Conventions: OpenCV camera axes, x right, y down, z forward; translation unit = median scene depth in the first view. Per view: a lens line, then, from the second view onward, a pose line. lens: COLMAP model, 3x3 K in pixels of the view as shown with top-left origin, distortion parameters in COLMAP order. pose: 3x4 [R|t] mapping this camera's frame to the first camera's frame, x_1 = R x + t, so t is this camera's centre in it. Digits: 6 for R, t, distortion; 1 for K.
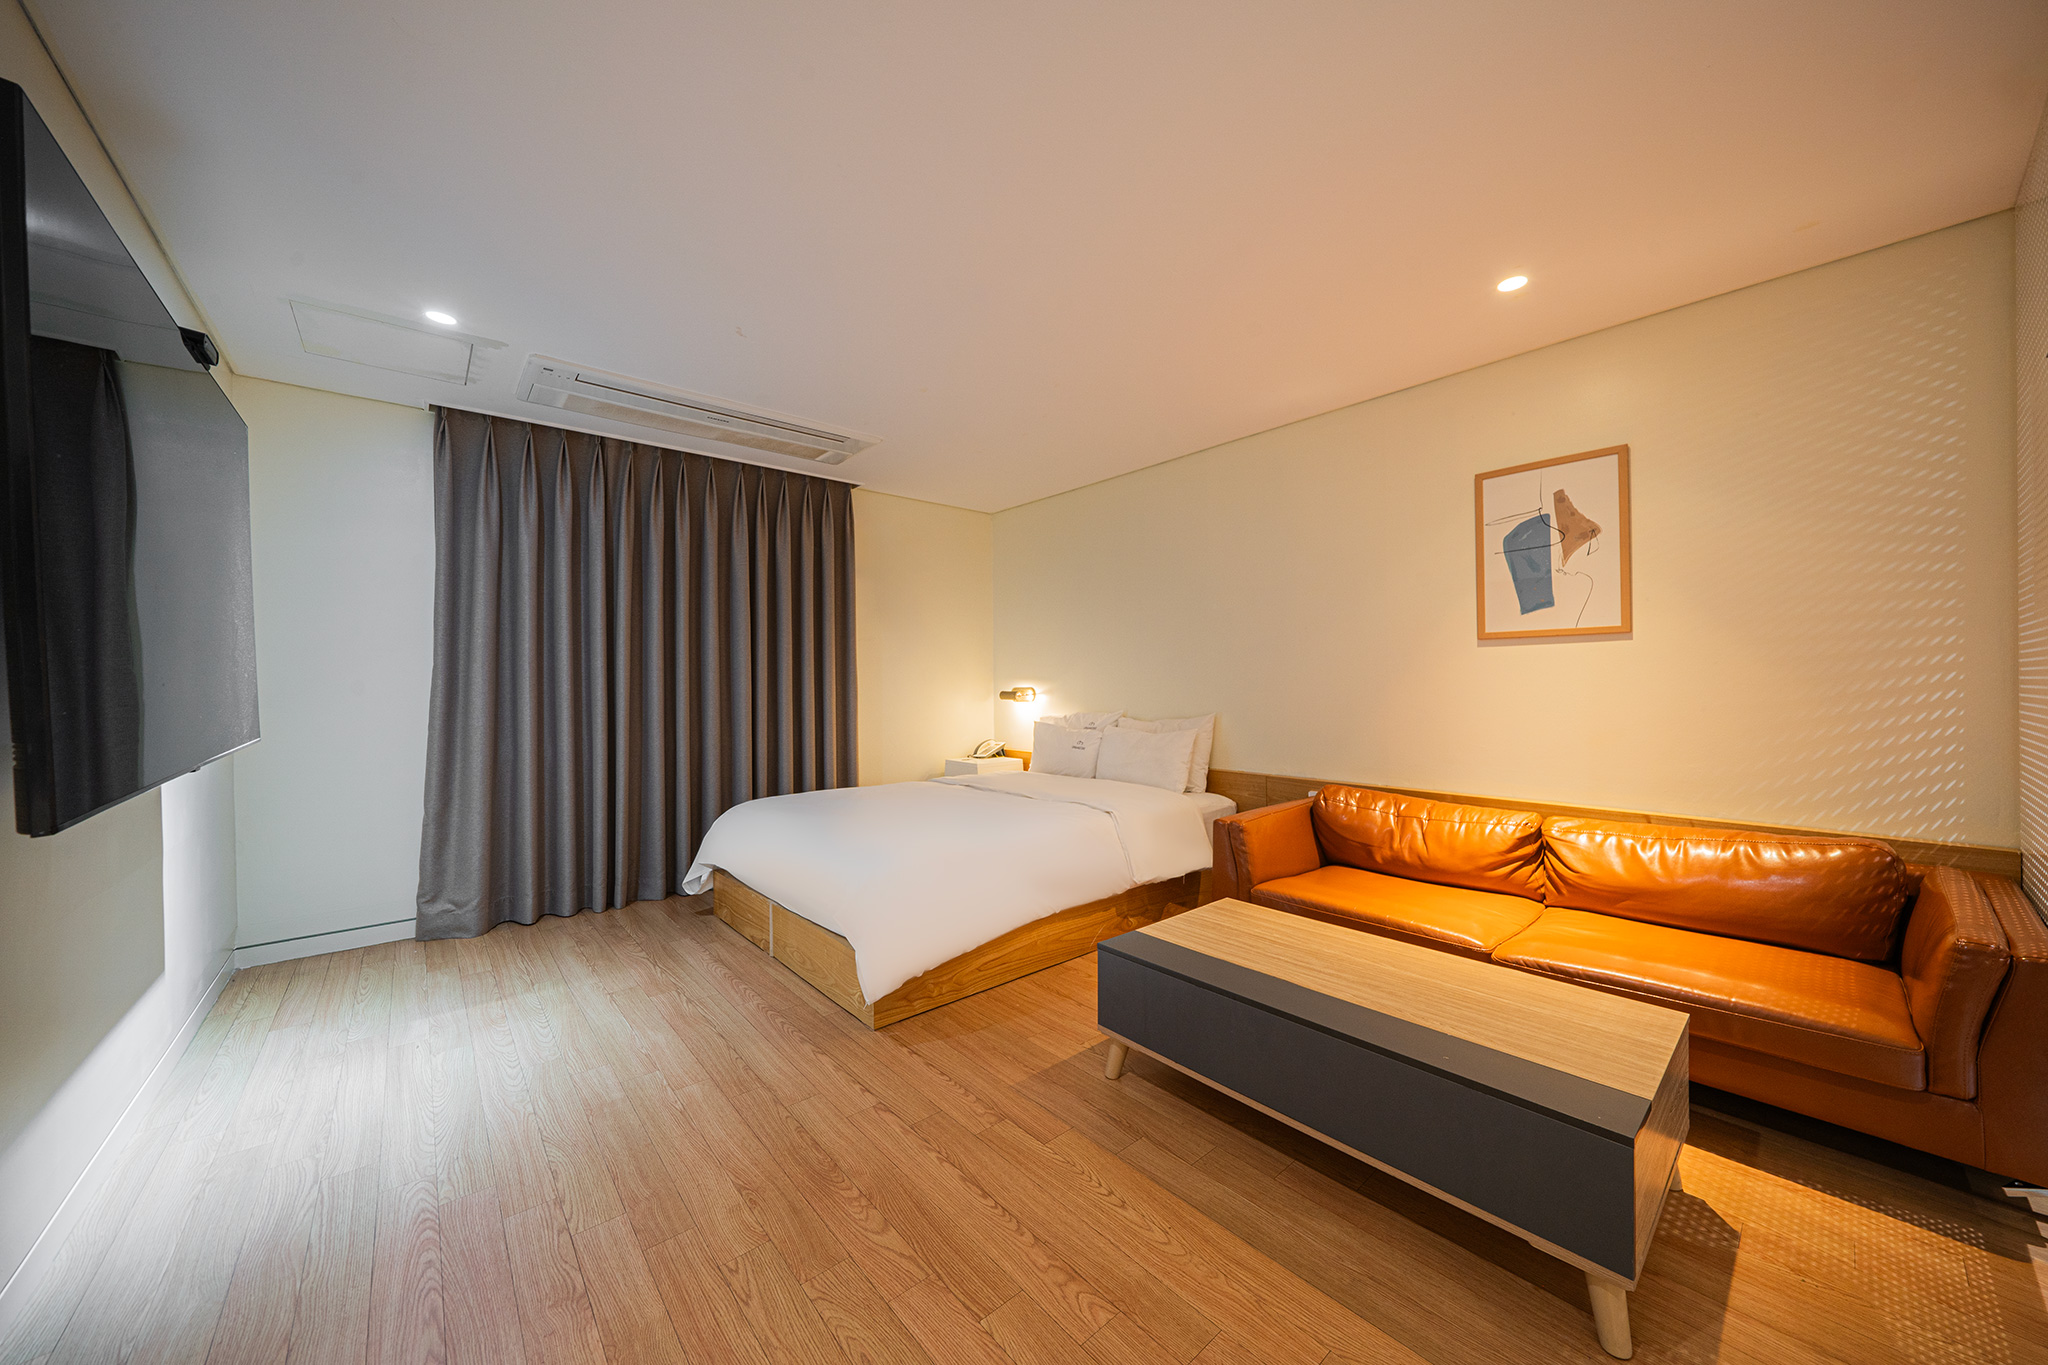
lens RADIAL K [[699.9, 0, 1017.2], [0, 699.9, 682.7], [0, 0, 1]] dist [-0.001475, -0.000137]
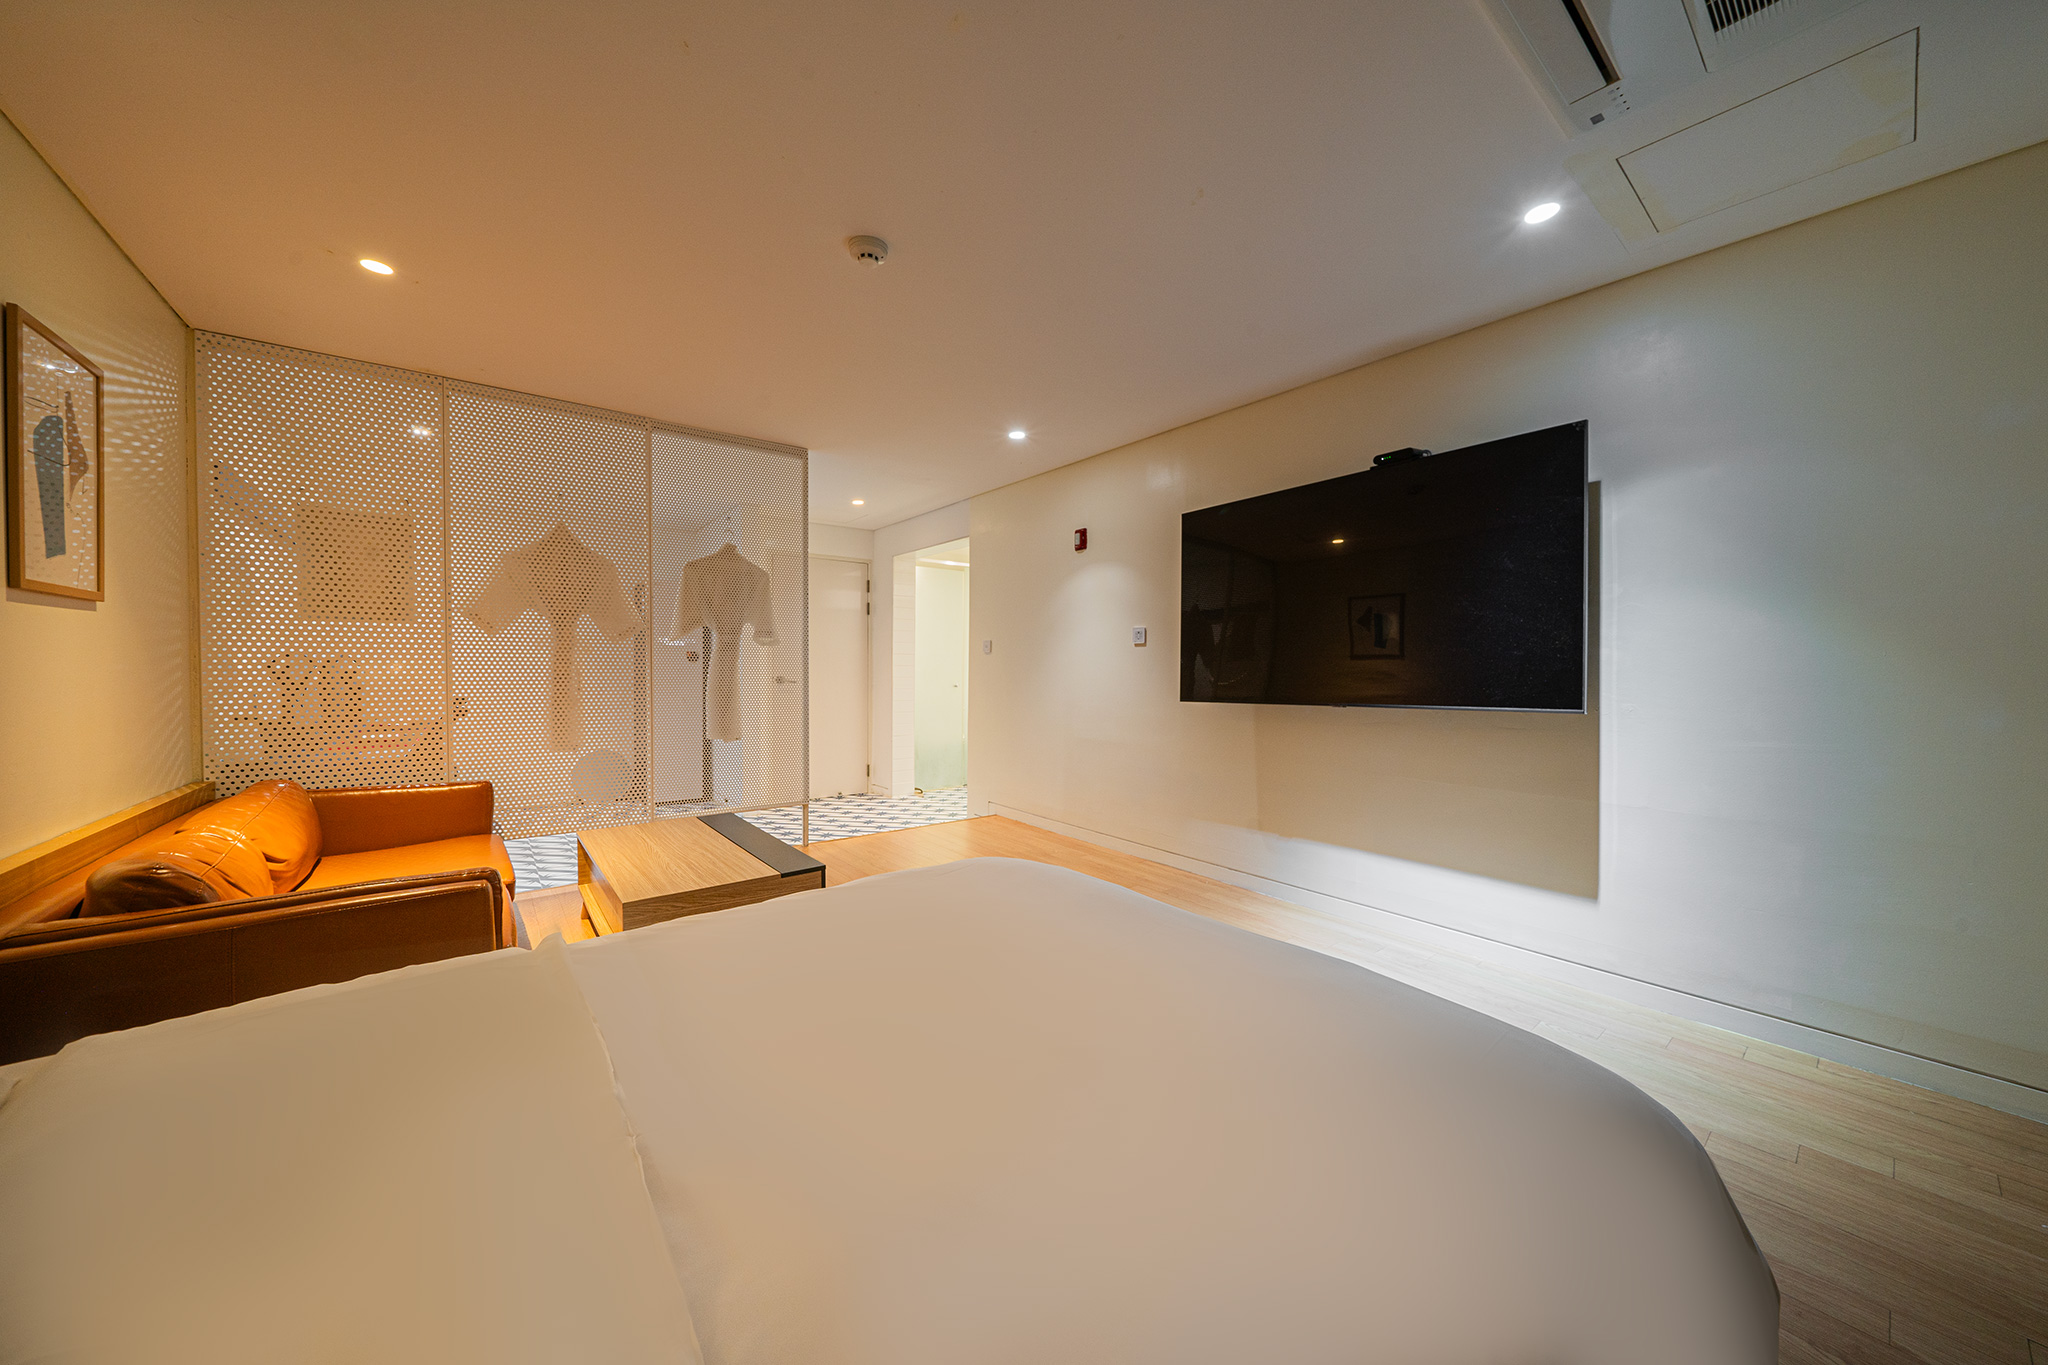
lens RADIAL K [[699.9, 0, 1029.8], [0, 699.9, 677.7], [0, 0, 1]] dist [-0.001475, -0.000137]
pose [[-0.998949, 0.005053, 0.045562, -0.294264], [0.005730, 0.999875, 0.014721, 0.013231], [-0.045482, 0.014967, -0.998853, 2.116287]]
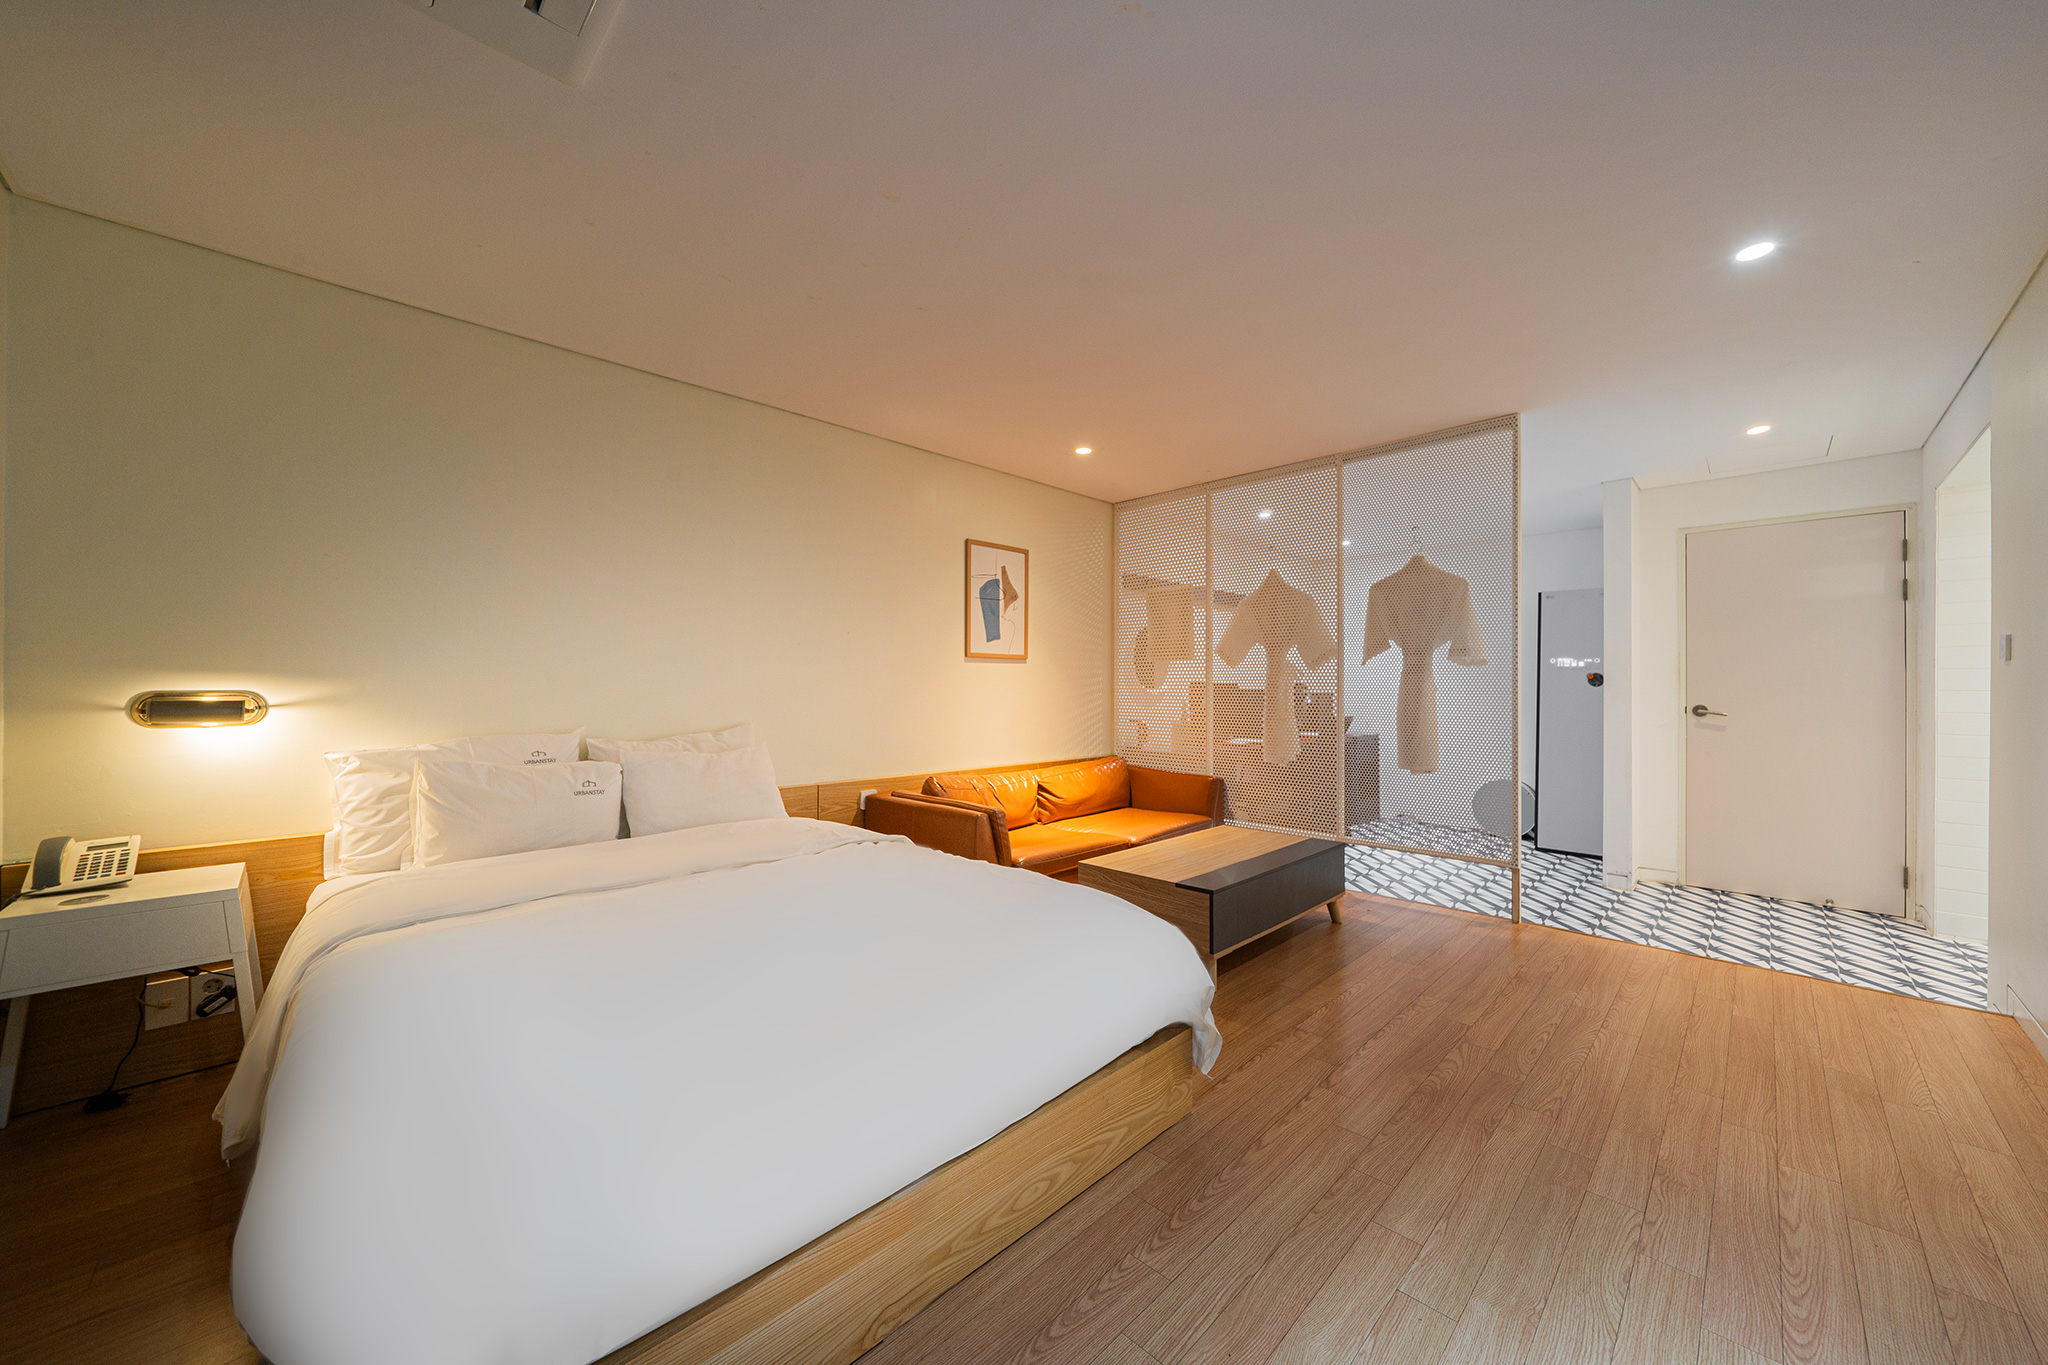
lens RADIAL K [[737.8, 0, 1036.4], [0, 737.8, 686.3], [0, 0, 1]] dist [-0.001545, 0.000165]
pose [[-0.077221, 0.010647, 0.996957, -1.121390], [-0.003285, 0.999935, -0.010933, 0.017047], [-0.997009, -0.004119, -0.077181, 1.337018]]
